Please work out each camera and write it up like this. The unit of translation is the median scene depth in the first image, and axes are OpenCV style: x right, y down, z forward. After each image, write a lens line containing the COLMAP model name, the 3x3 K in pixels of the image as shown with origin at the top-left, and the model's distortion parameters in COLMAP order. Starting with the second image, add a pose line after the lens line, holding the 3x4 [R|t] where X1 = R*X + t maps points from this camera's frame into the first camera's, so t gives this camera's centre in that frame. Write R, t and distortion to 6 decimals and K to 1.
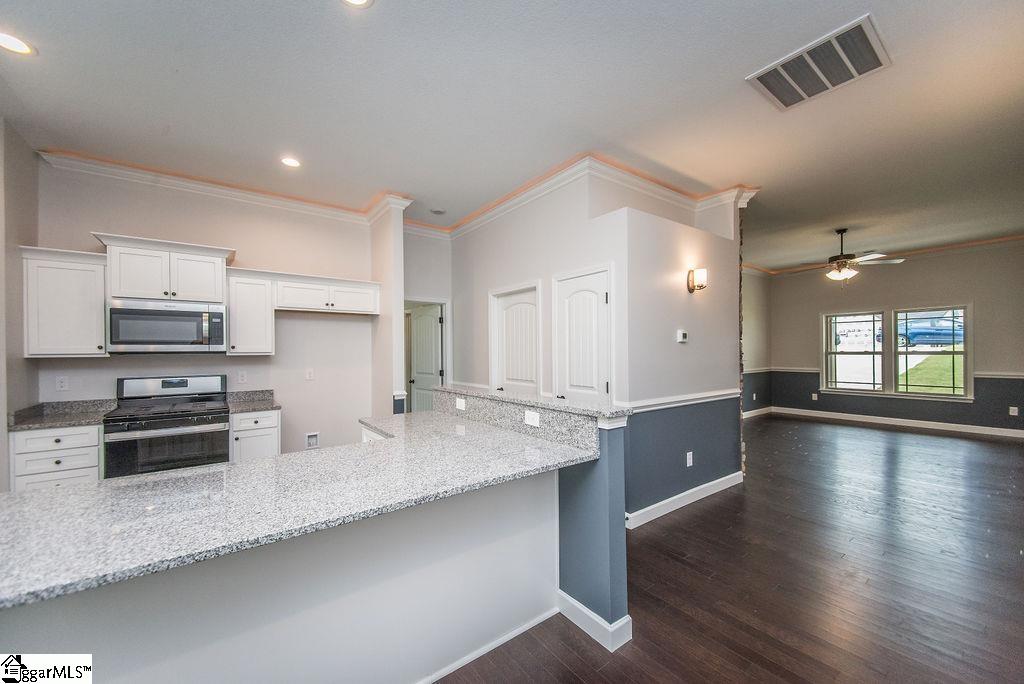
lens RADIAL K [[398.3, 0, 509.8], [0, 398.3, 351.7], [0, 0, 1]] dist [0.010850, -0.004486]
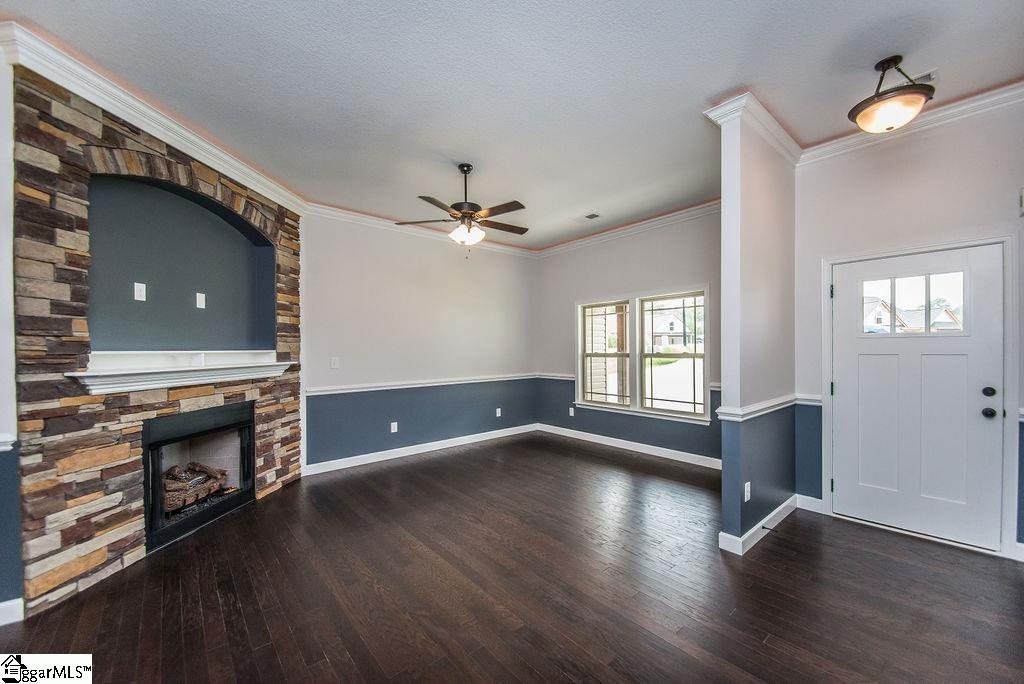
lens RADIAL K [[398.3, 0, 512.5], [0, 398.3, 352.5], [0, 0, 1]] dist [0.010850, -0.004486]
pose [[0.999053, 0.005802, 0.043128, 0.672088], [-0.005842, 0.999983, 0.000811, -0.001375], [-0.043123, -0.001062, 0.999069, 0.262091]]
